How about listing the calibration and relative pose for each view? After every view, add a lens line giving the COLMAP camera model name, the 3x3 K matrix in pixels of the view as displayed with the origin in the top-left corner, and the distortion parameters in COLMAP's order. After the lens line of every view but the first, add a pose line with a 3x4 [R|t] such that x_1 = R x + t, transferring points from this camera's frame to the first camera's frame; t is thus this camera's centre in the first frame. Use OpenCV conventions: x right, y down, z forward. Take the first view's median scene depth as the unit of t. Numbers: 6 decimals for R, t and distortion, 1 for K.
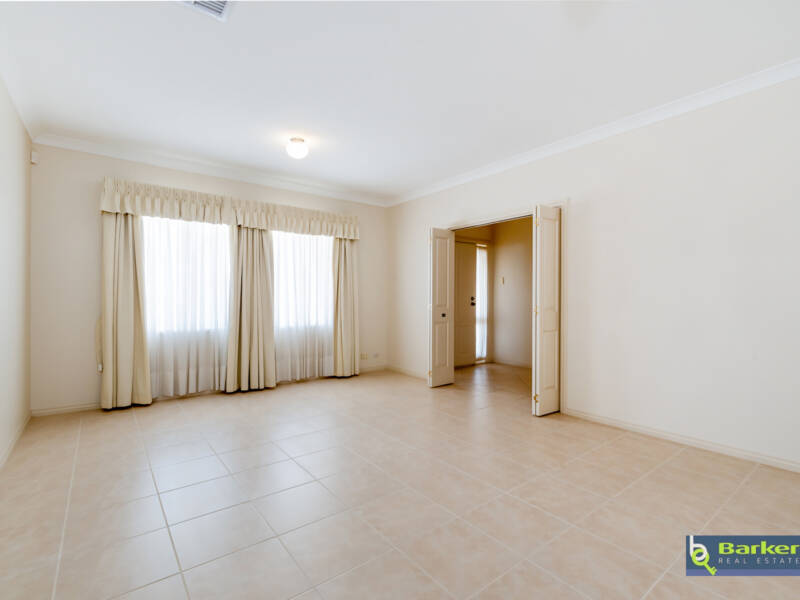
lens RADIAL K [[383.1, 0, 400.0], [0, 383.1, 300.0], [0, 0, 1]] dist [-0.001130, -0.000170]
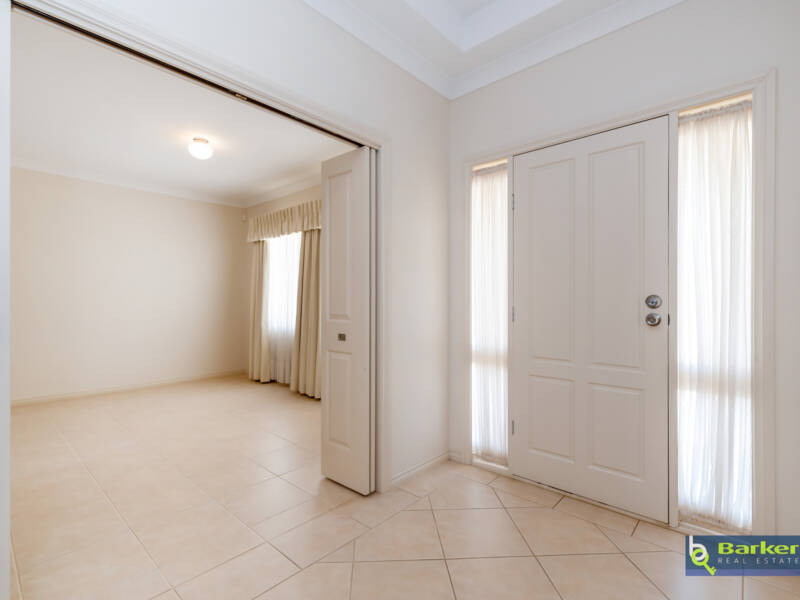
lens RADIAL K [[383.1, 0, 400.0], [0, 383.1, 300.0], [0, 0, 1]] dist [-0.001130, -0.000170]
pose [[0.162501, 0.010386, -0.986654, 0.663221], [0.002021, 0.999939, 0.010859, -0.013472], [0.986706, -0.003758, 0.162470, 1.101104]]
